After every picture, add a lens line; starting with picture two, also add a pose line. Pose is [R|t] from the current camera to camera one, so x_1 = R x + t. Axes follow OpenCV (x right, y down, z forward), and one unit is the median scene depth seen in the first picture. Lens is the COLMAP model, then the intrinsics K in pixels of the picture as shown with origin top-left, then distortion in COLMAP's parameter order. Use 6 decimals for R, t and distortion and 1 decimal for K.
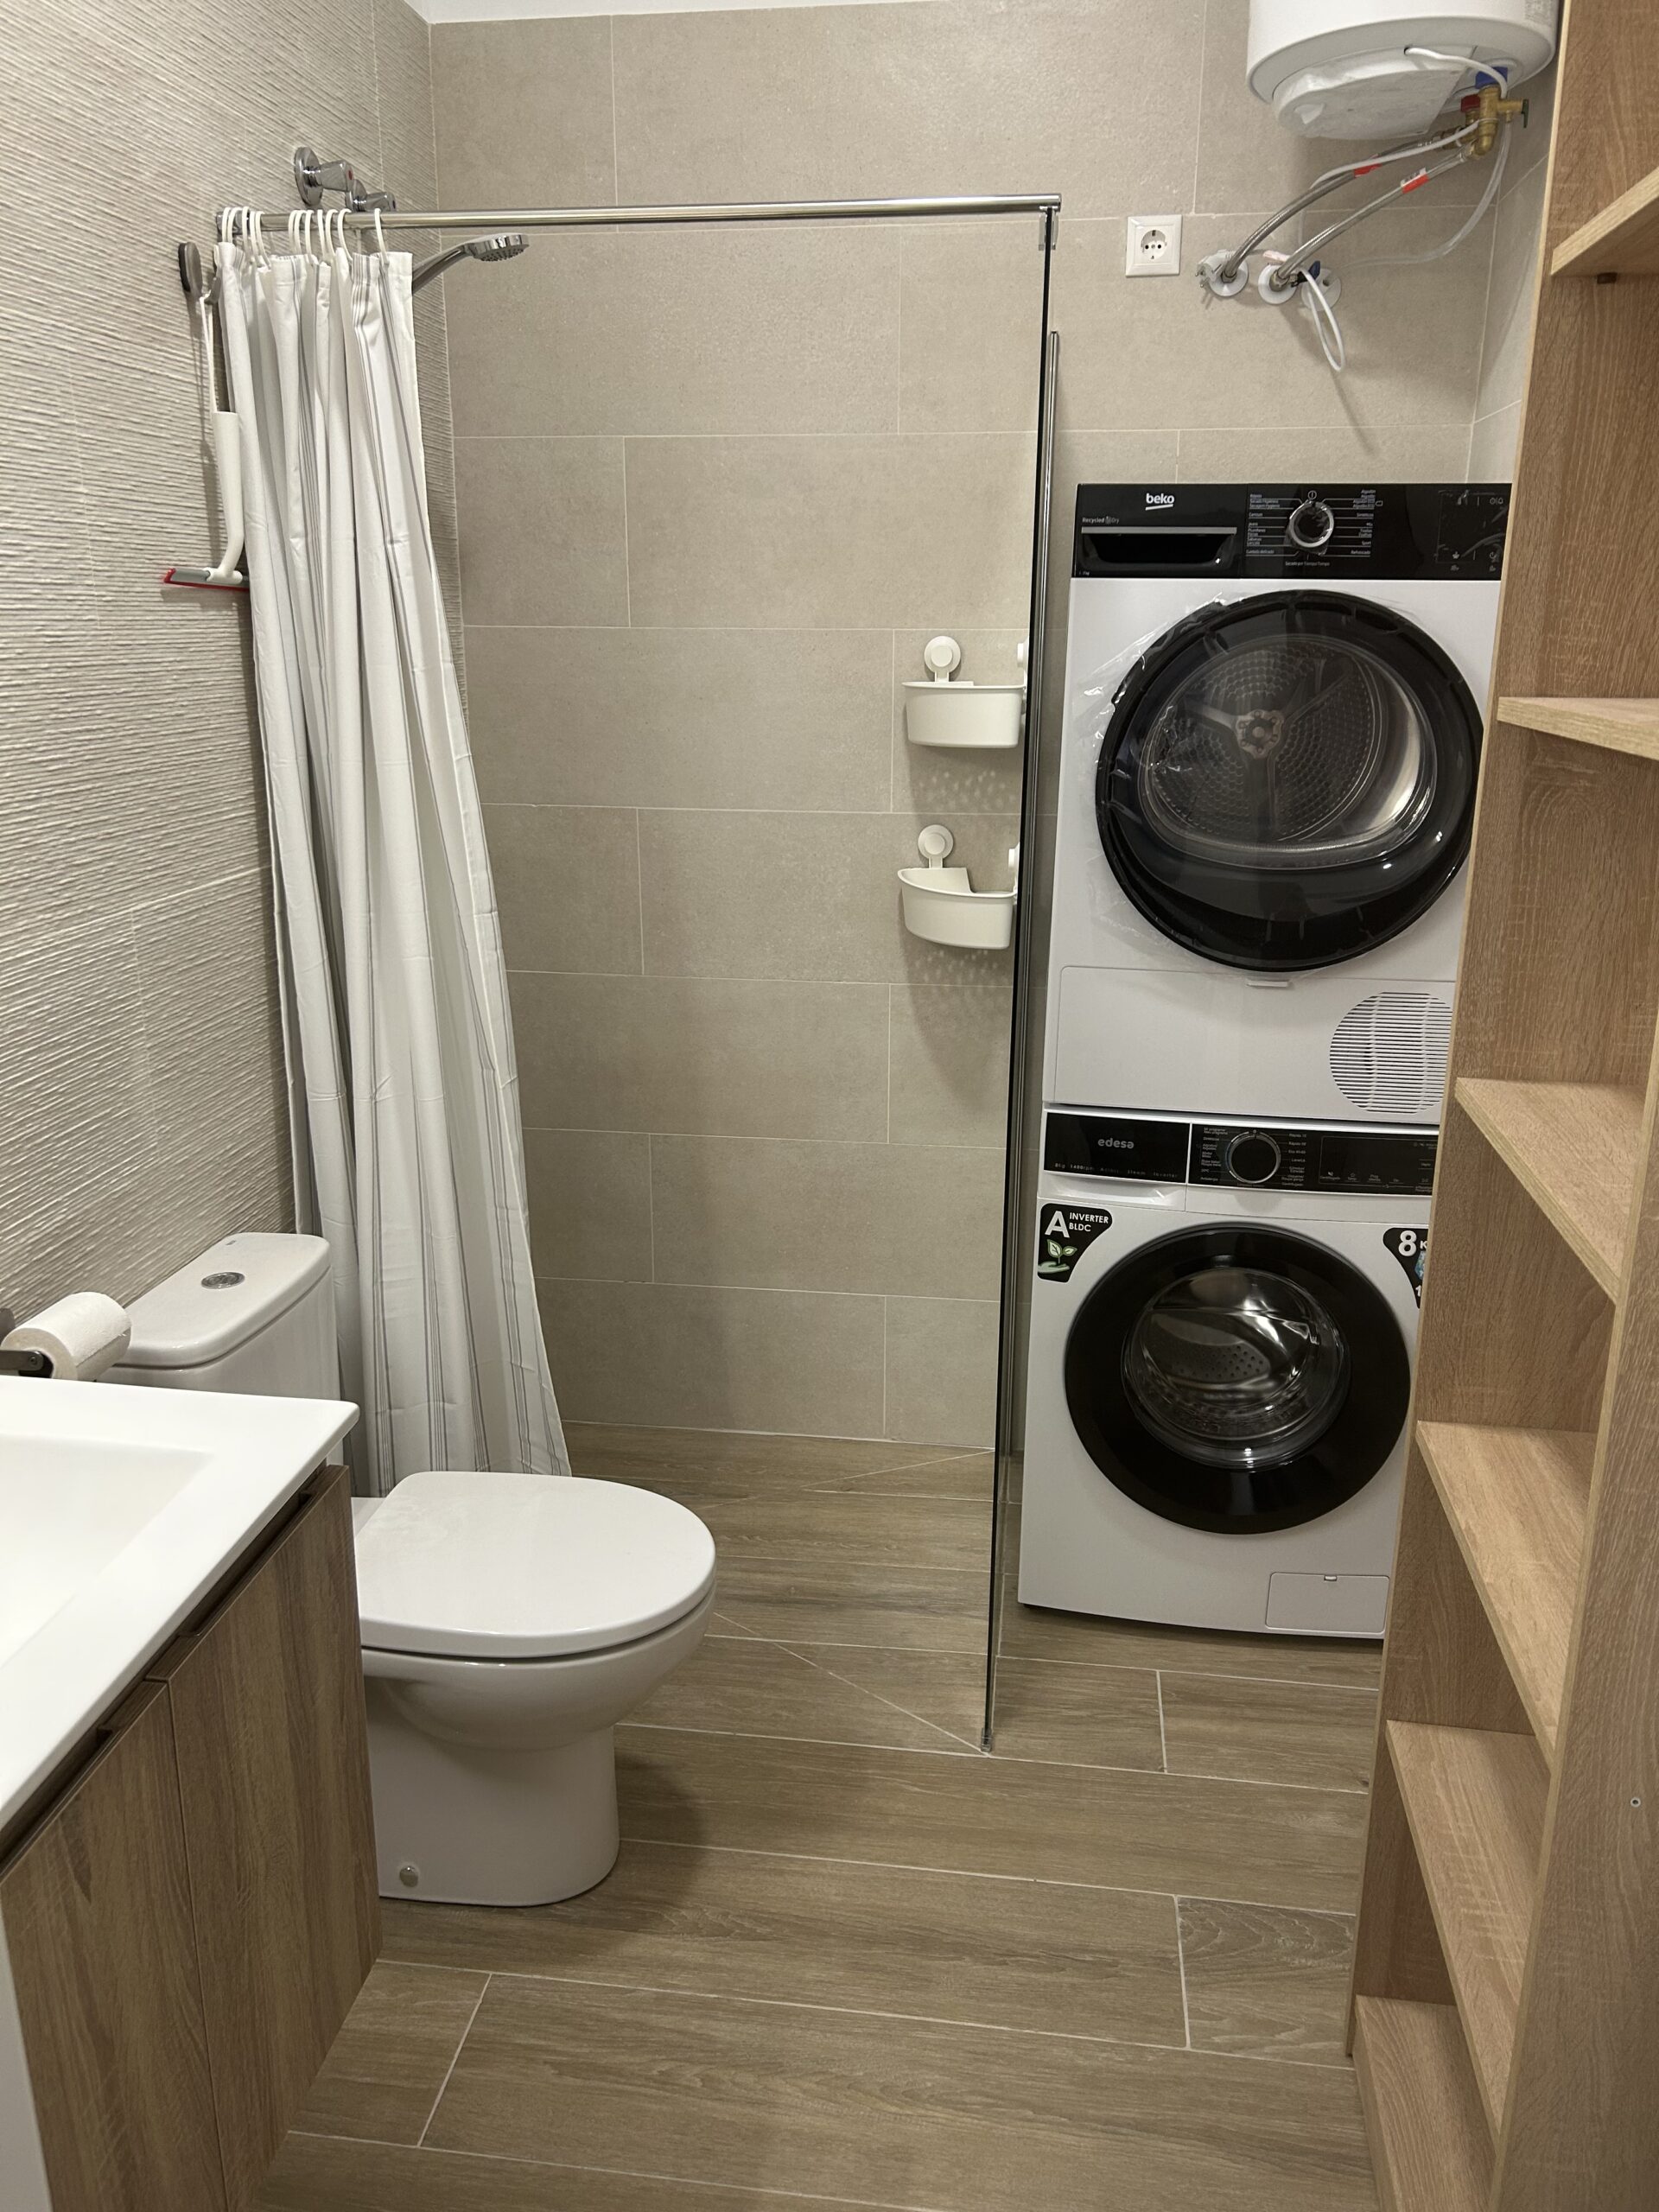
lens RADIAL K [[1664.1, 0, 837.1], [0, 1664.1, 1107.5], [0, 0, 1]] dist [0.055396, -0.057062]
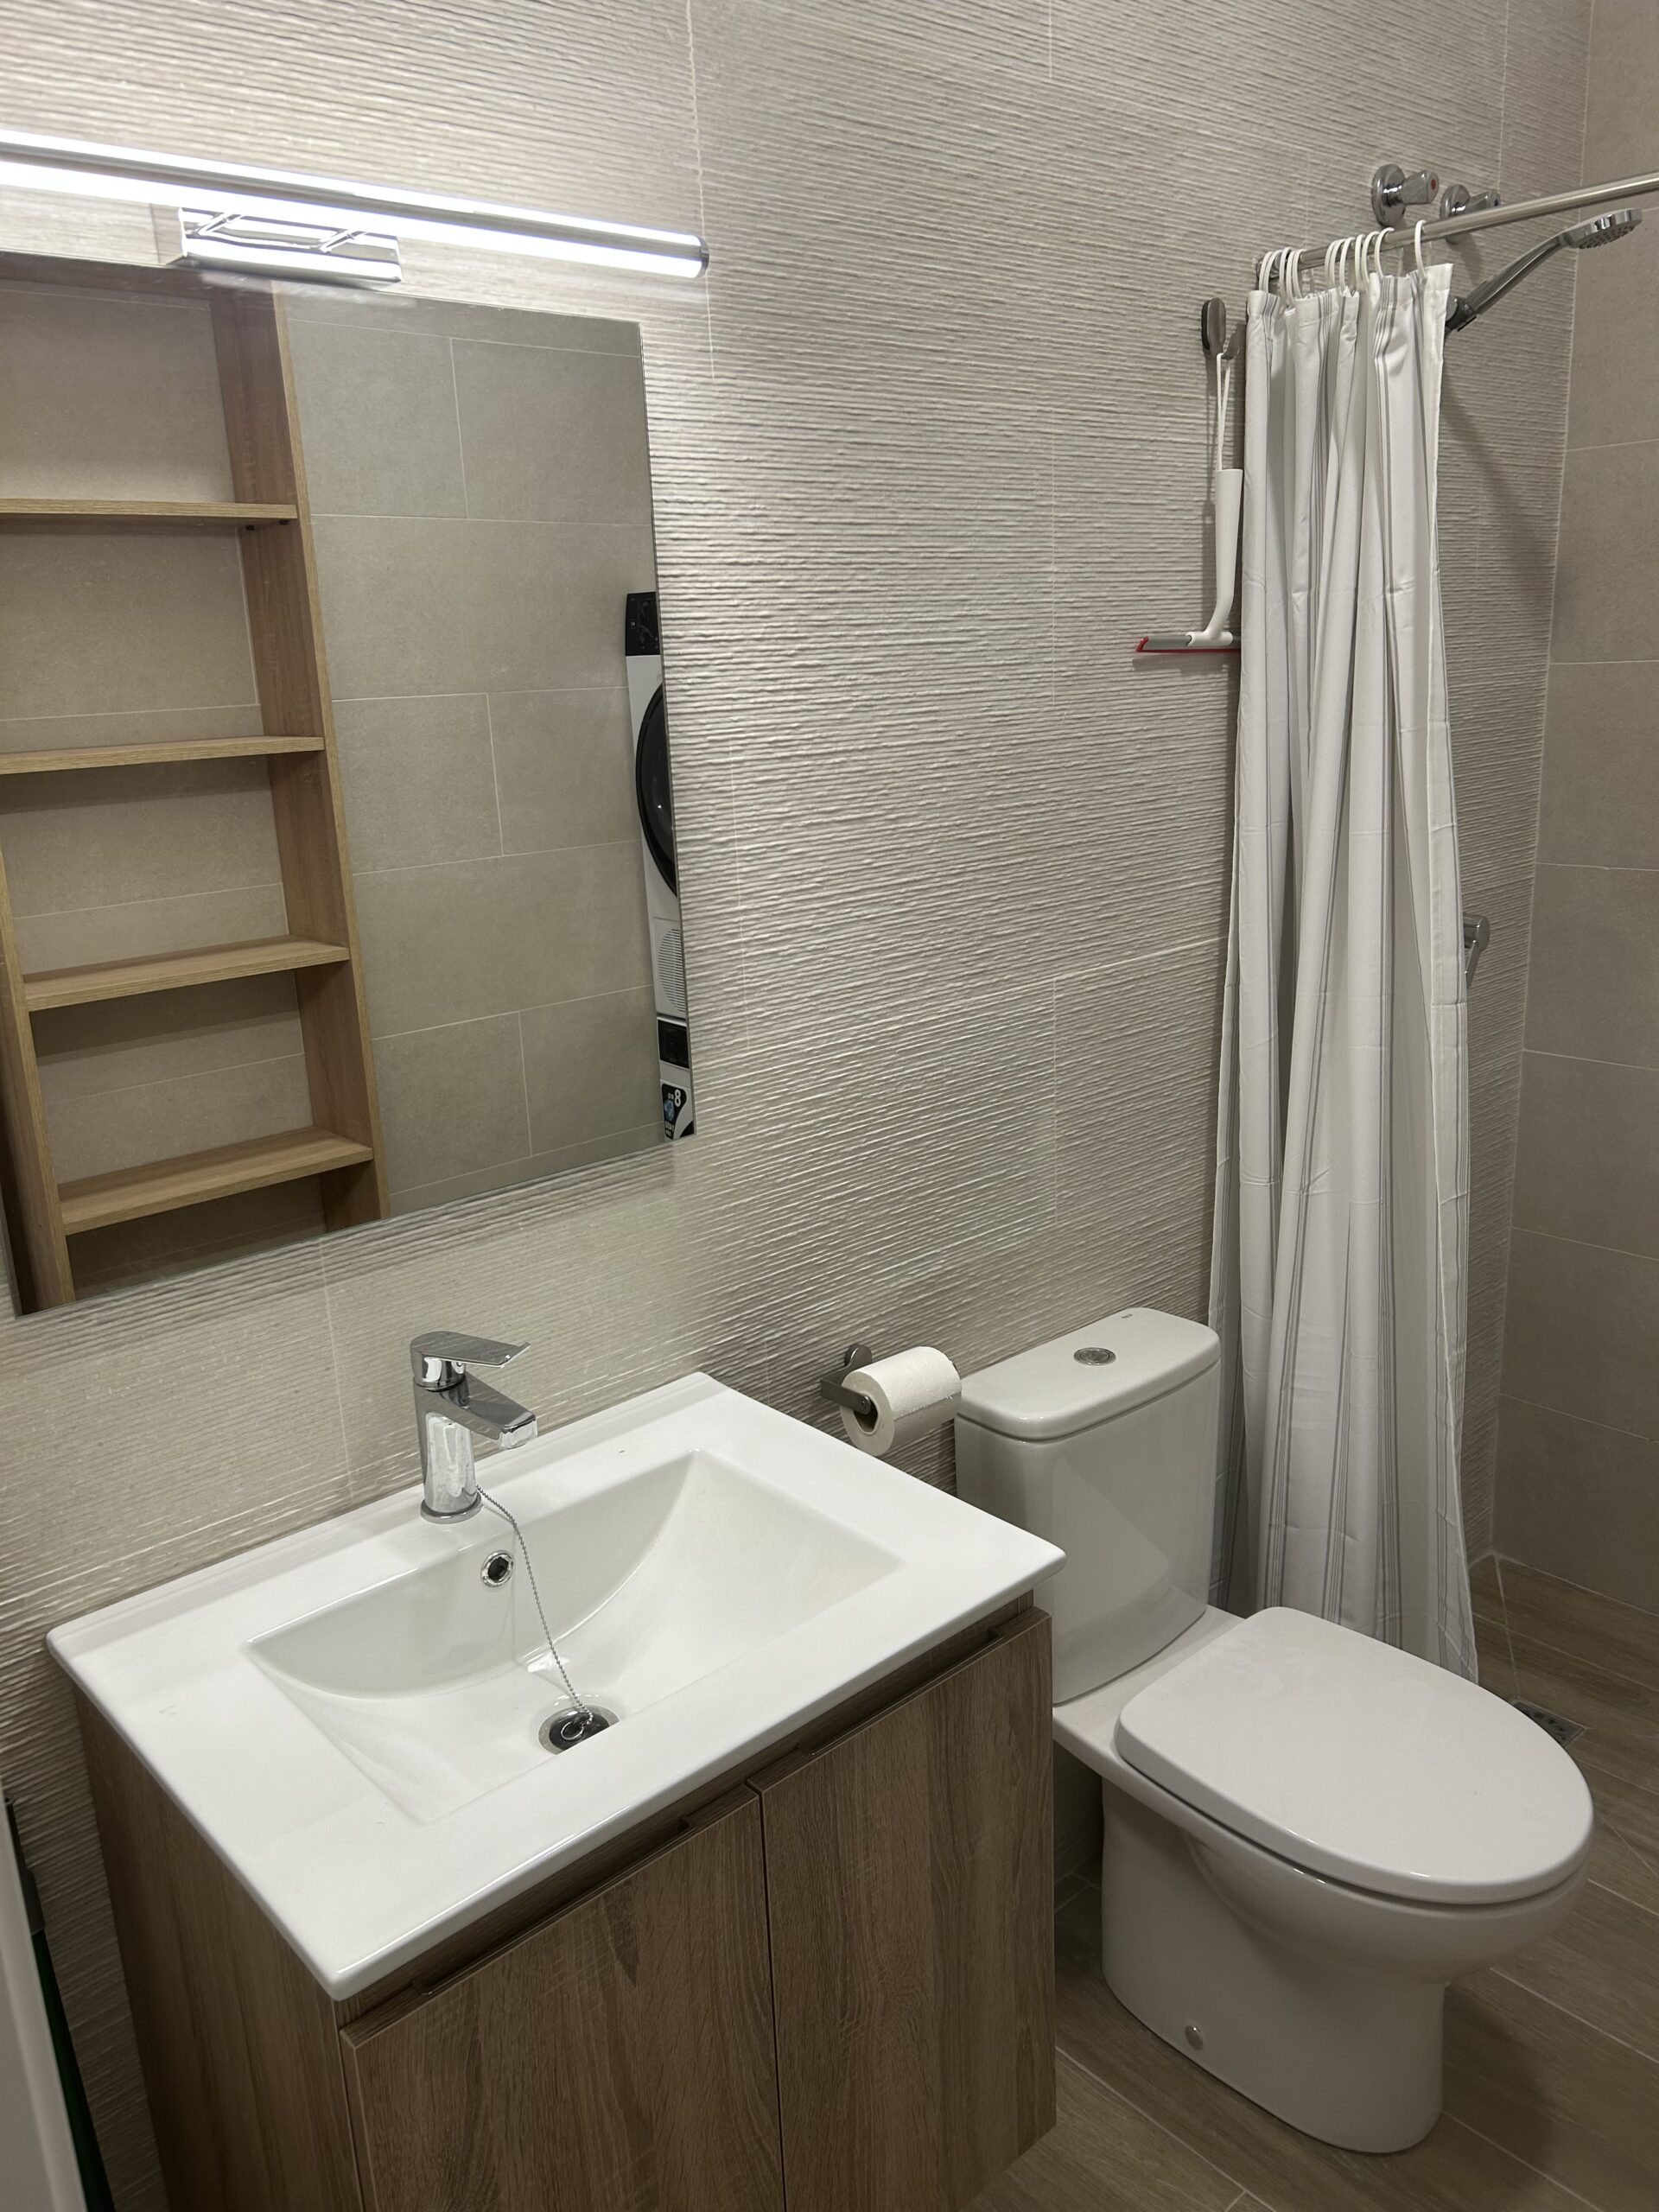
lens RADIAL K [[1664.1, 0, 815.6], [0, 1664.1, 1107.9], [0, 0, 1]] dist [0.055396, -0.057062]
pose [[0.757589, 0.134679, -0.638687, 0.120938], [-0.139935, 0.989243, 0.042615, -0.062721], [0.637556, 0.057090, 0.768286, 0.139256]]
